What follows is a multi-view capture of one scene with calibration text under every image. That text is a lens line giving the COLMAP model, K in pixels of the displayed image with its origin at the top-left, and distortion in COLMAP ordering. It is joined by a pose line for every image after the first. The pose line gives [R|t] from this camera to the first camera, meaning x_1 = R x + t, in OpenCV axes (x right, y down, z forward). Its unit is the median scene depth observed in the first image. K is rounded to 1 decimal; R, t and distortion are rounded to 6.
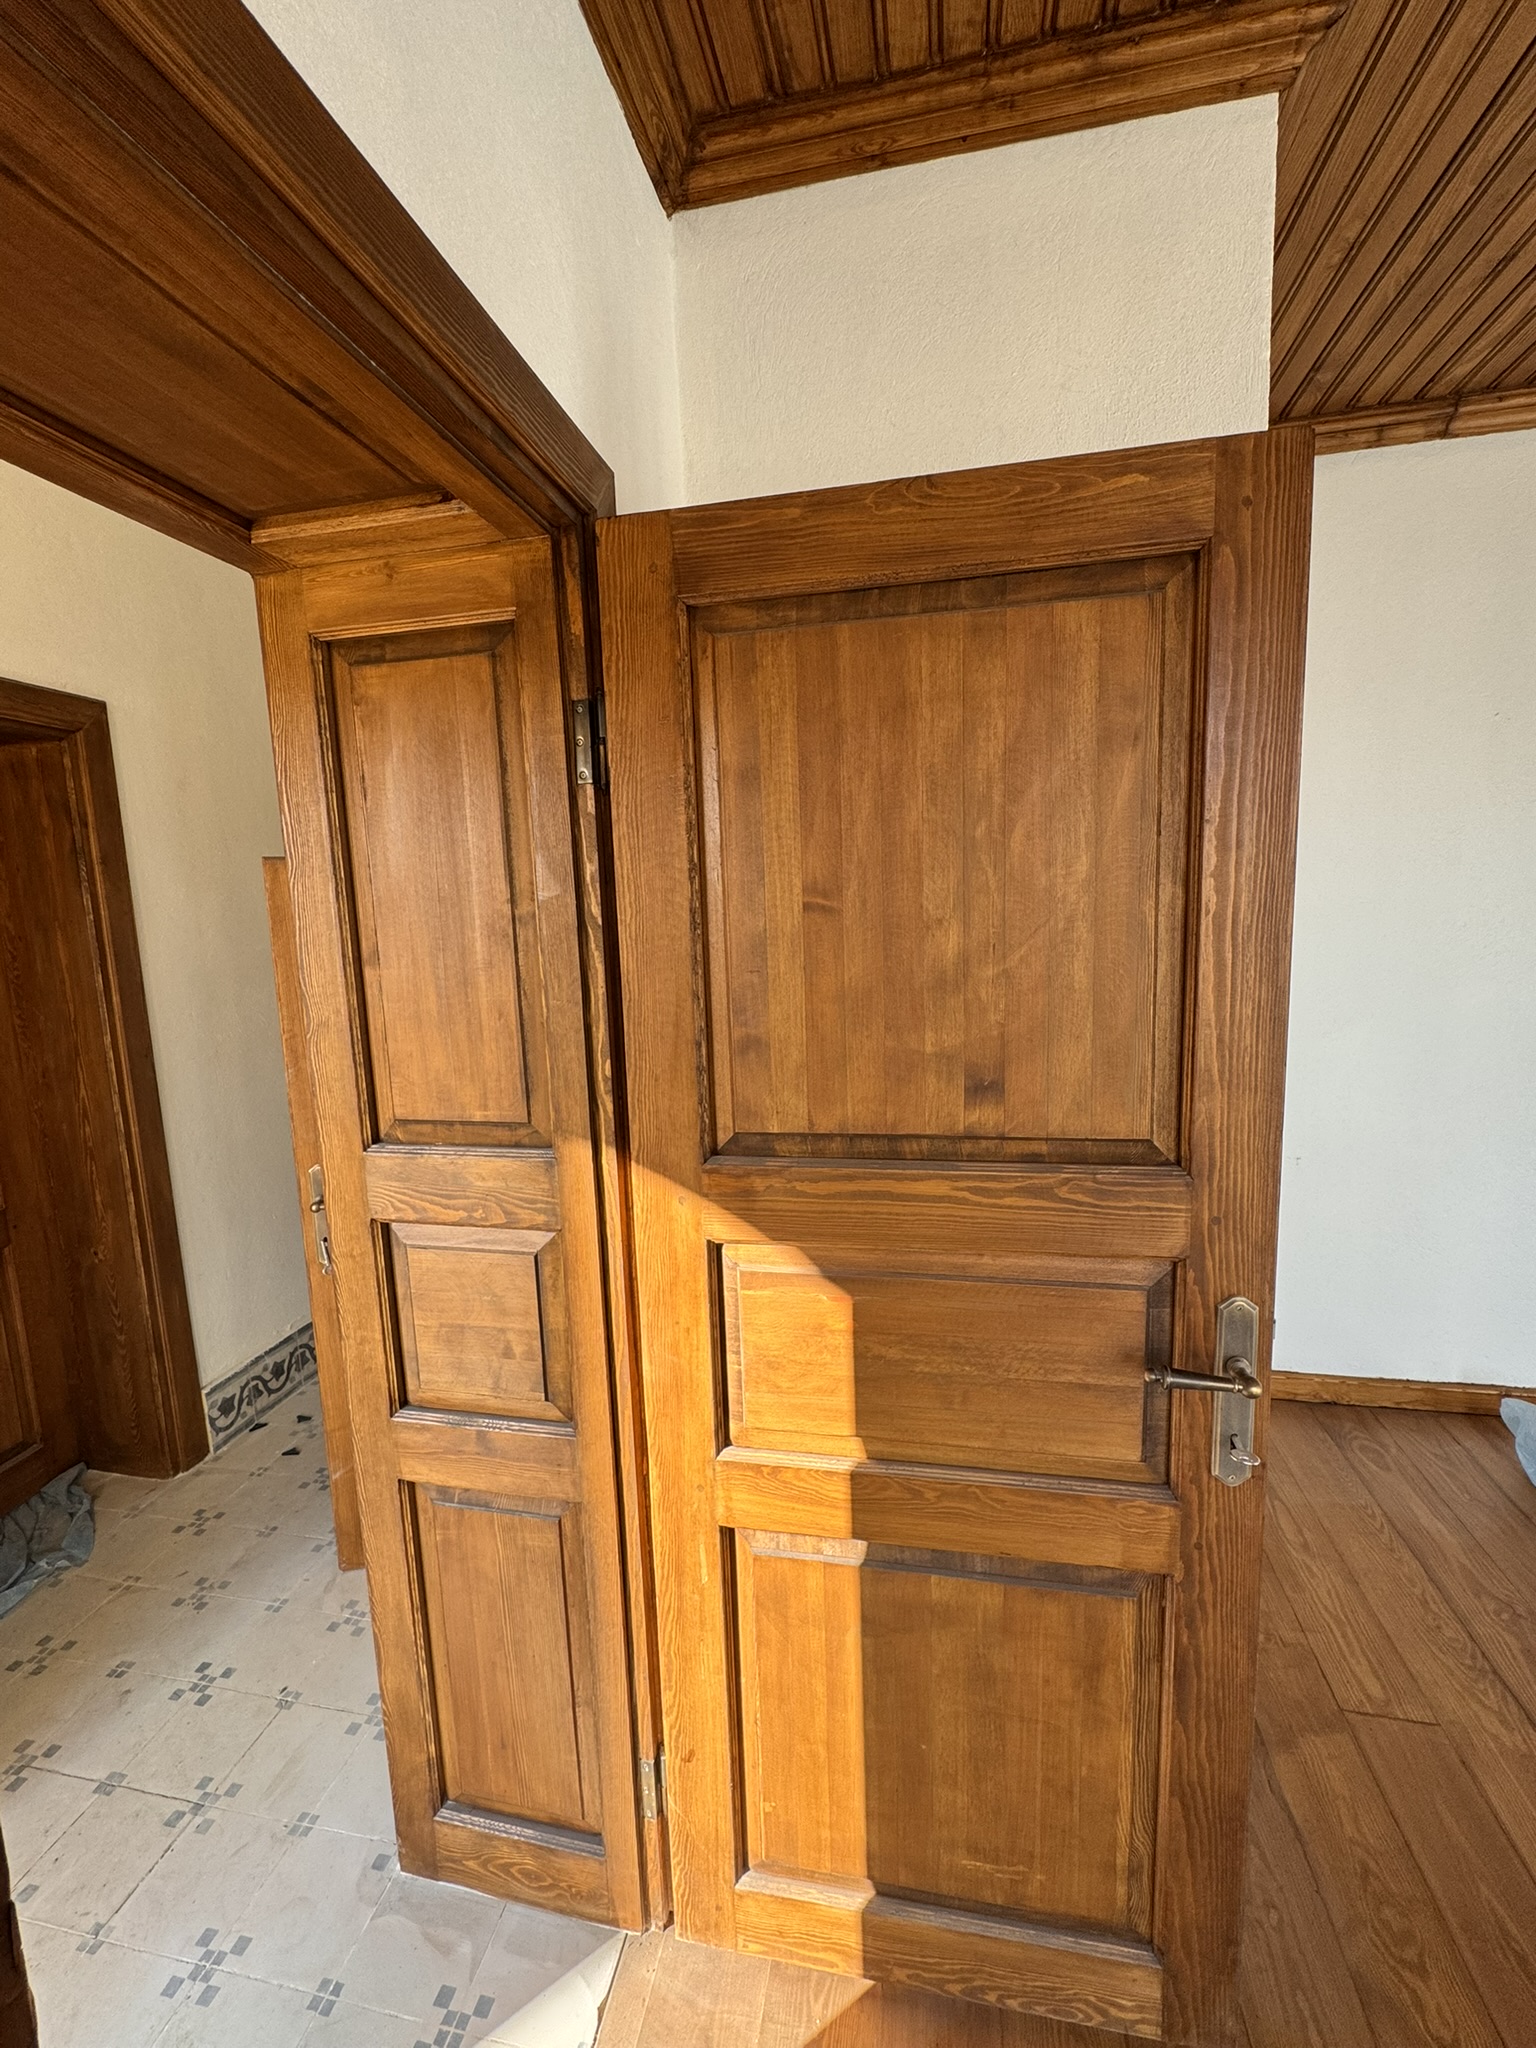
lens RADIAL K [[856.1, 0, 768.0], [0, 856.1, 1024.0], [0, 0, 1]] dist [-0.002052, -0.000299]
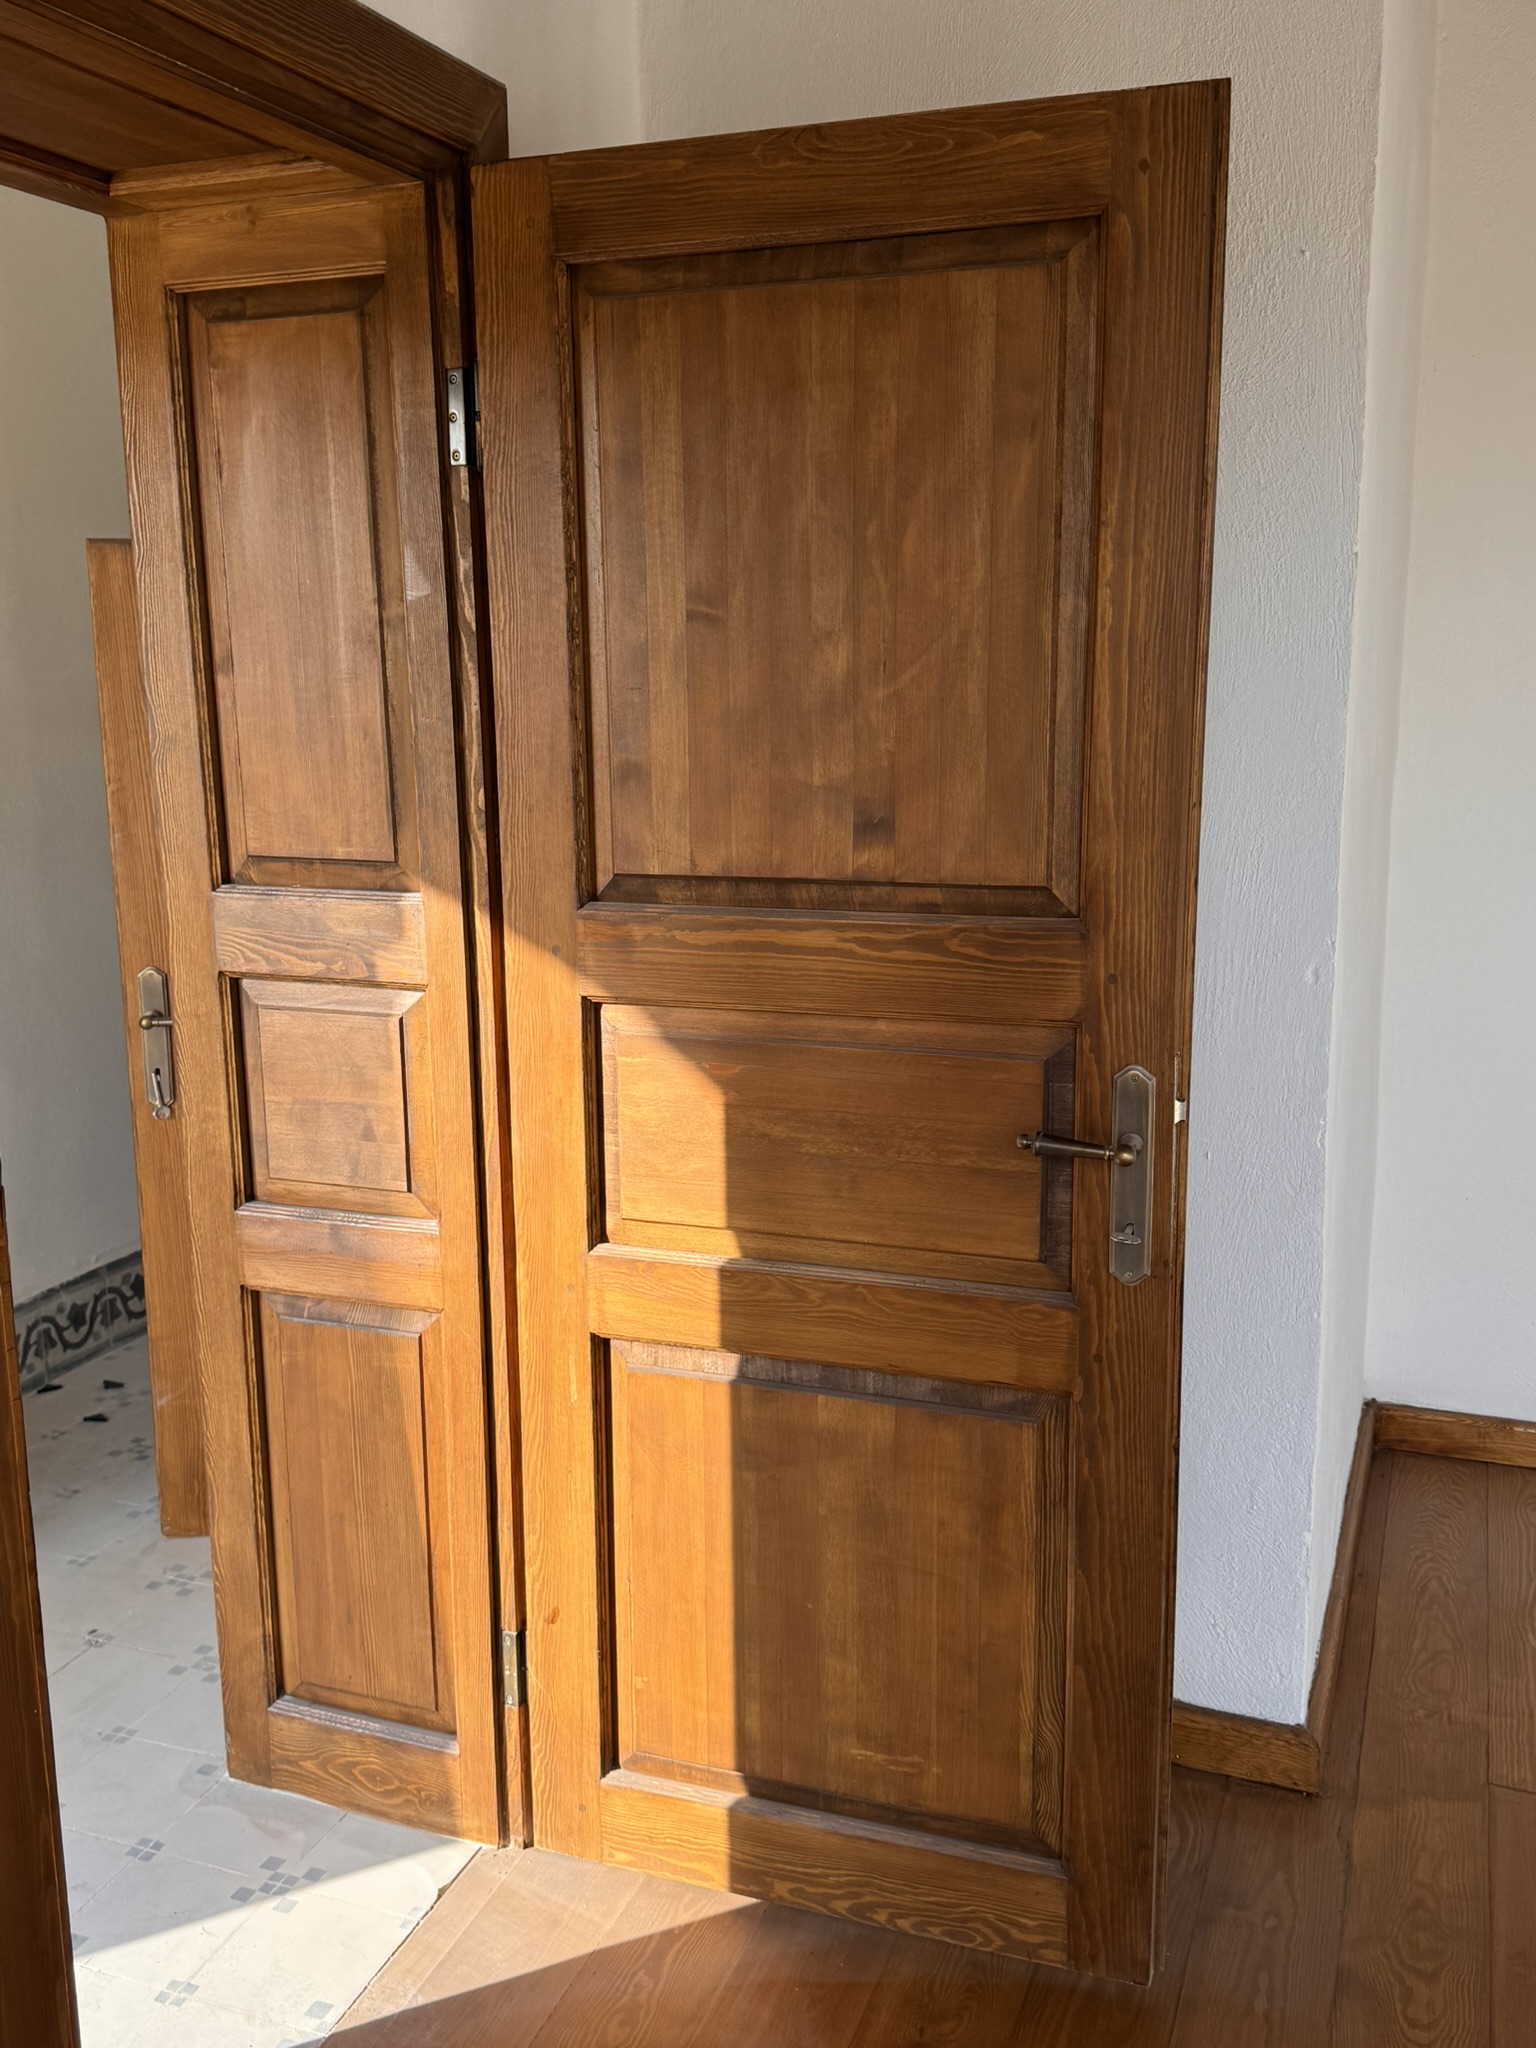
lens RADIAL K [[1860.1, 0, 768.0], [0, 1860.1, 1024.0], [0, 0, 1]] dist [0.187199, -0.422777]
pose [[0.986947, 0.053181, -0.152014, 0.414826], [-0.043300, 0.996773, 0.067591, 0.142024], [0.155118, -0.060126, 0.986065, -0.877405]]
